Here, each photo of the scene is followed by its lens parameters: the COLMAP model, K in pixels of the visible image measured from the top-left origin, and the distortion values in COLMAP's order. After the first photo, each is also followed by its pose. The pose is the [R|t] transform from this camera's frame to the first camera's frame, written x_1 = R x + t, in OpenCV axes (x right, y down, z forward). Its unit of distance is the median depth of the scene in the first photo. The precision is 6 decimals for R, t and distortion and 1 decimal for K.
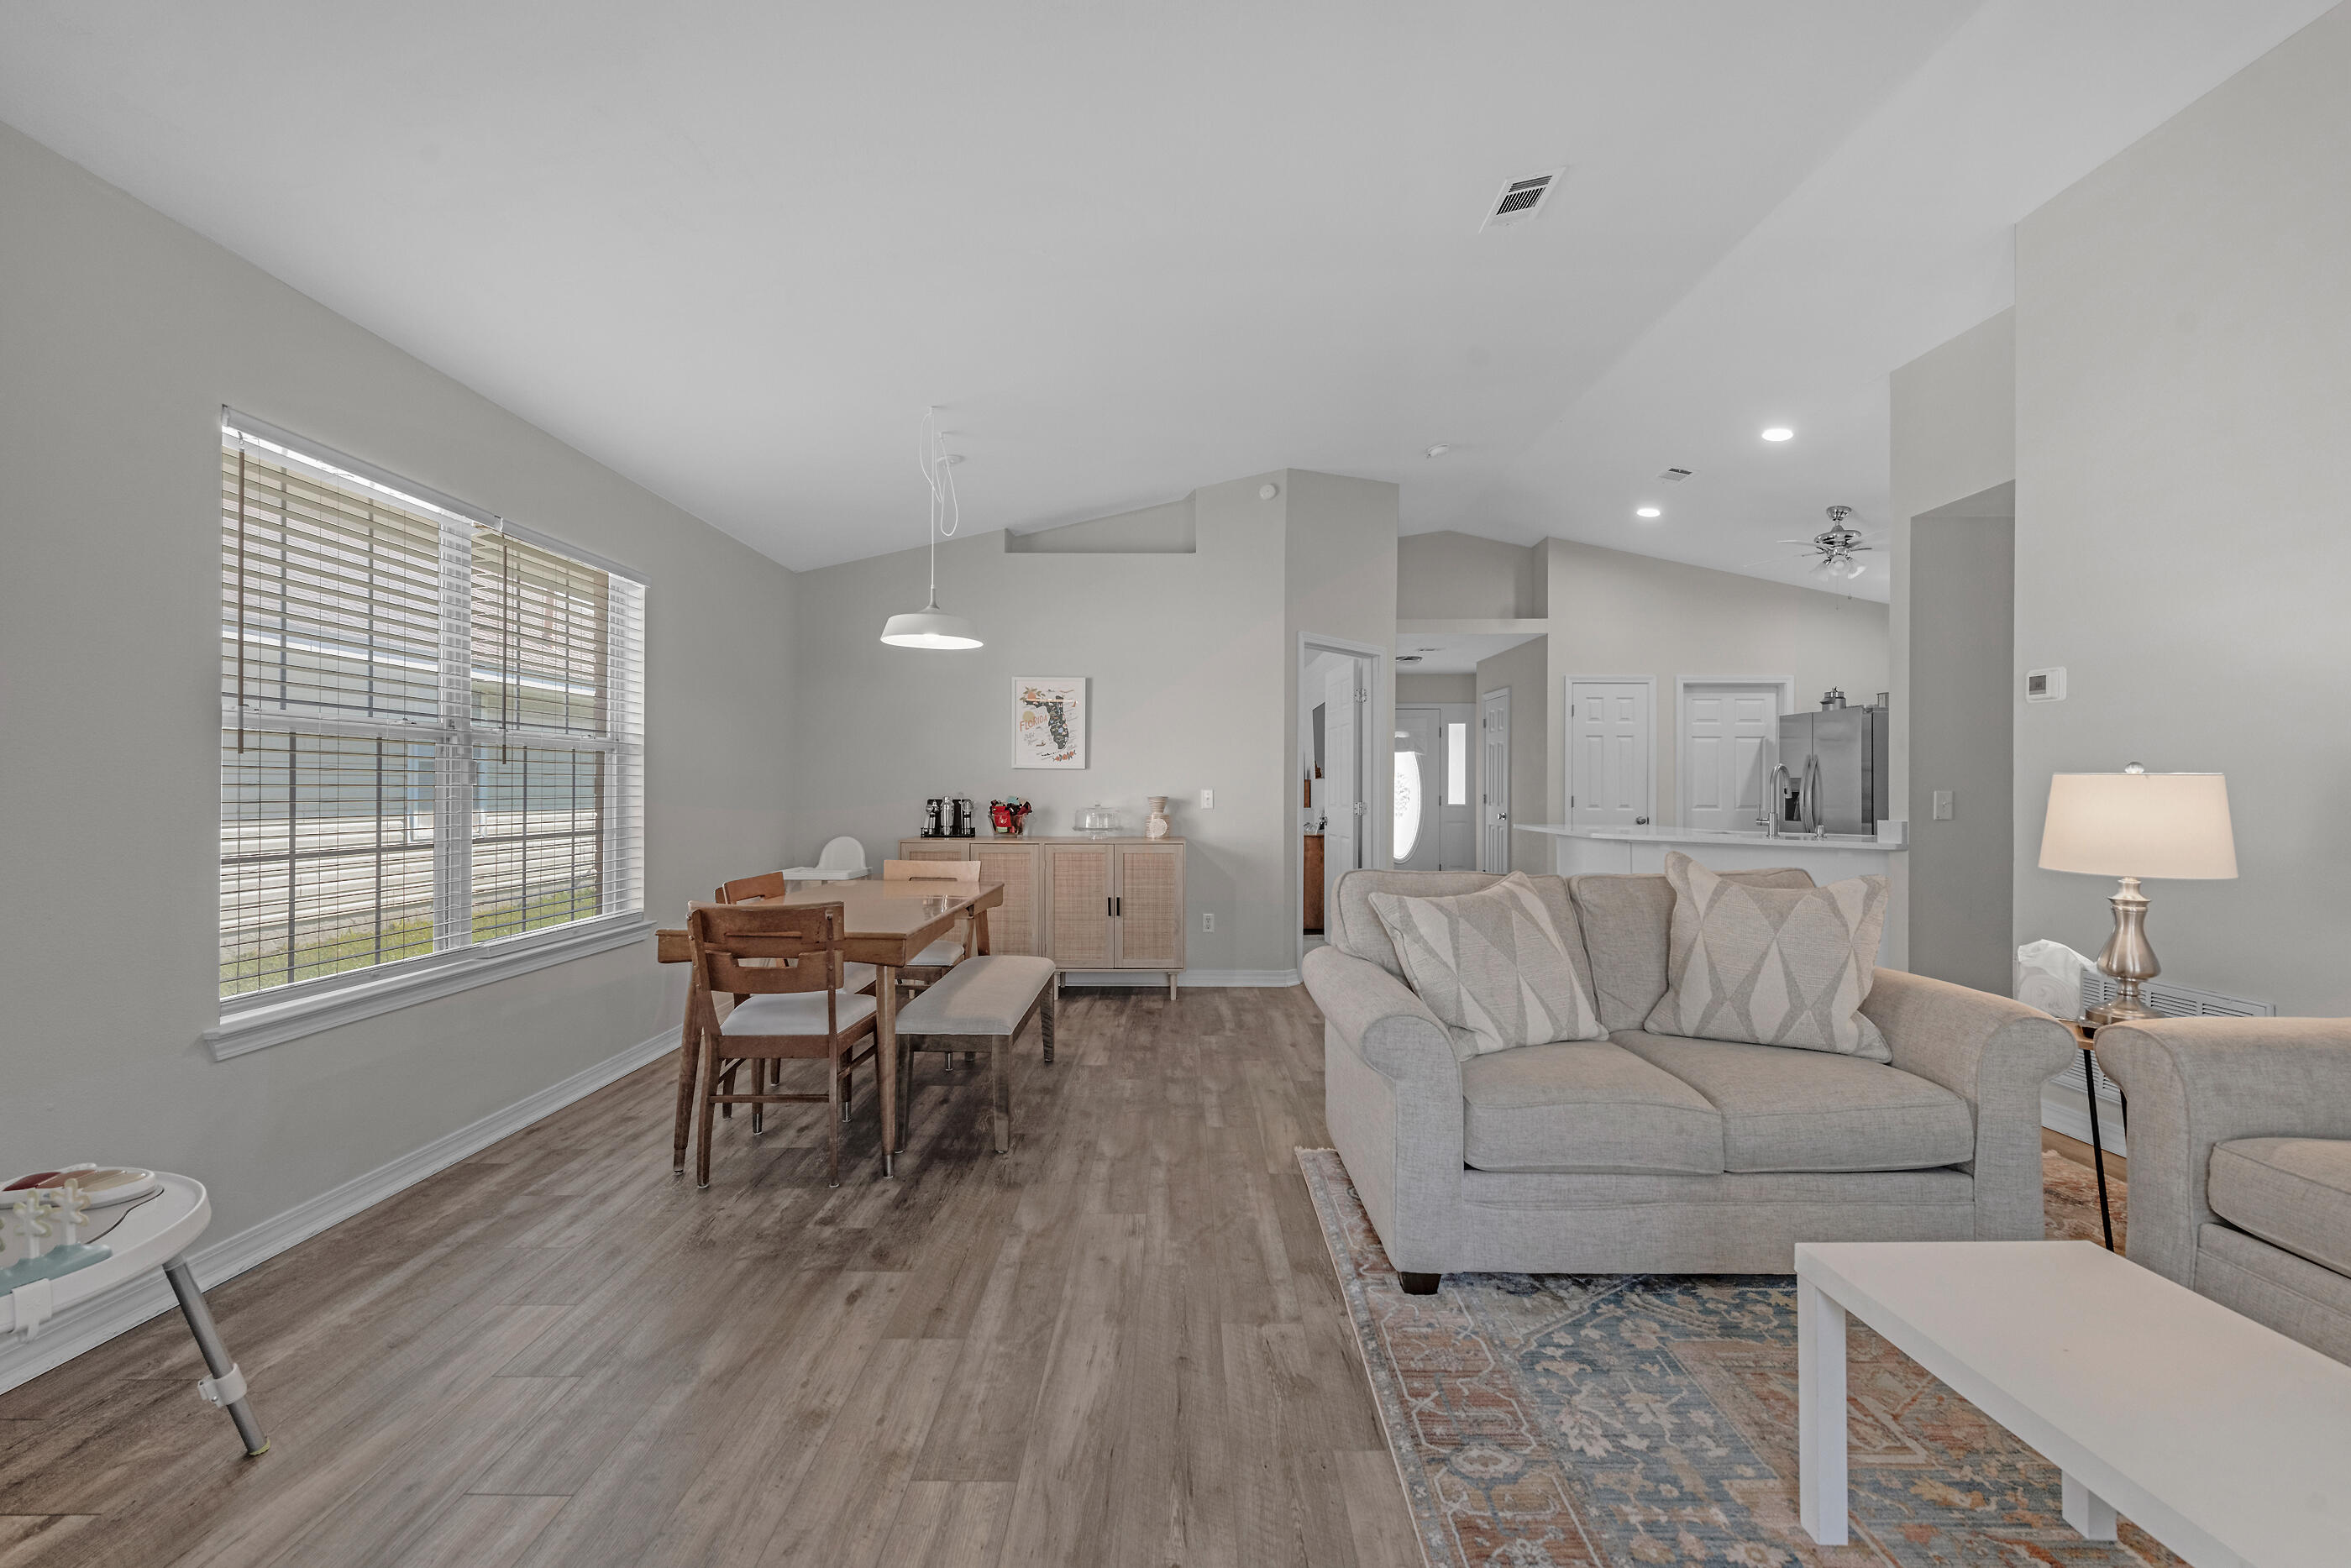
lens RADIAL K [[948.6, 0, 1181.5], [0, 948.6, 788.6], [0, 0, 1]] dist [0.014229, -0.003739]
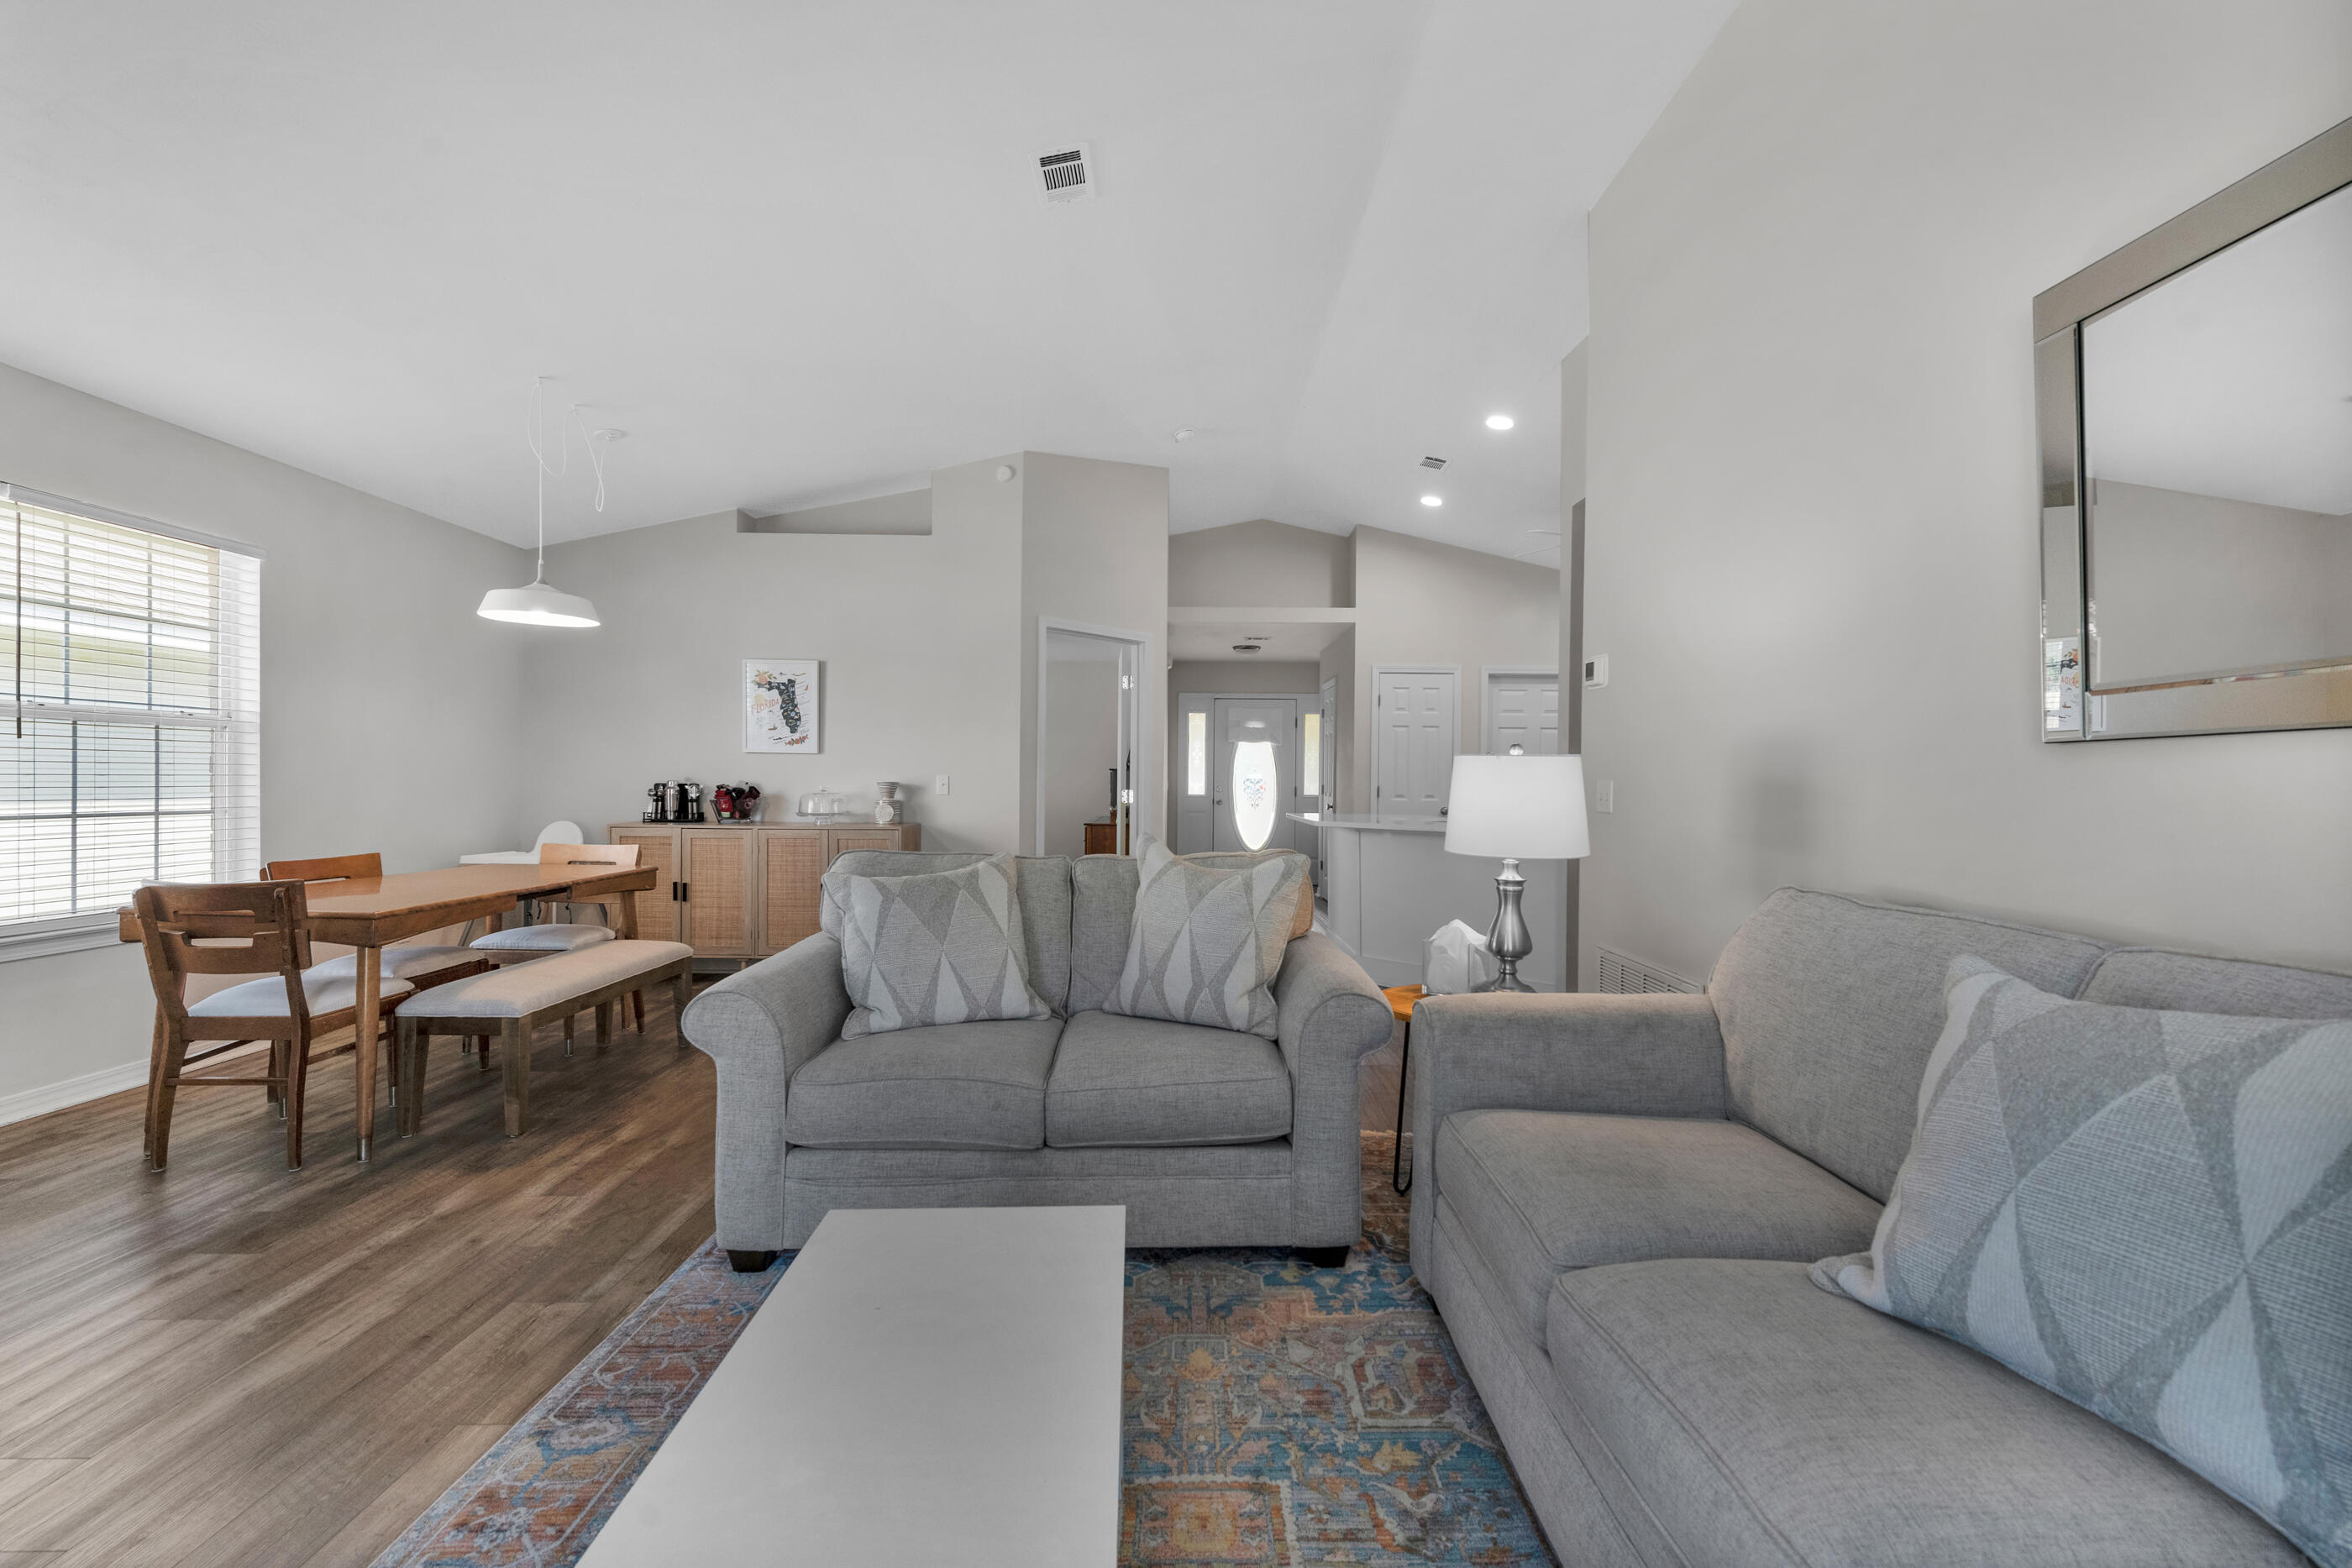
lens RADIAL K [[949.0, 0, 1190.1], [0, 949.0, 799.8], [0, 0, 1]] dist [0.014229, -0.003739]
pose [[0.999805, 0.005451, 0.018954, 0.536801], [-0.005821, 0.999792, 0.019545, 0.011932], [-0.018844, -0.019651, 0.999629, 0.002514]]
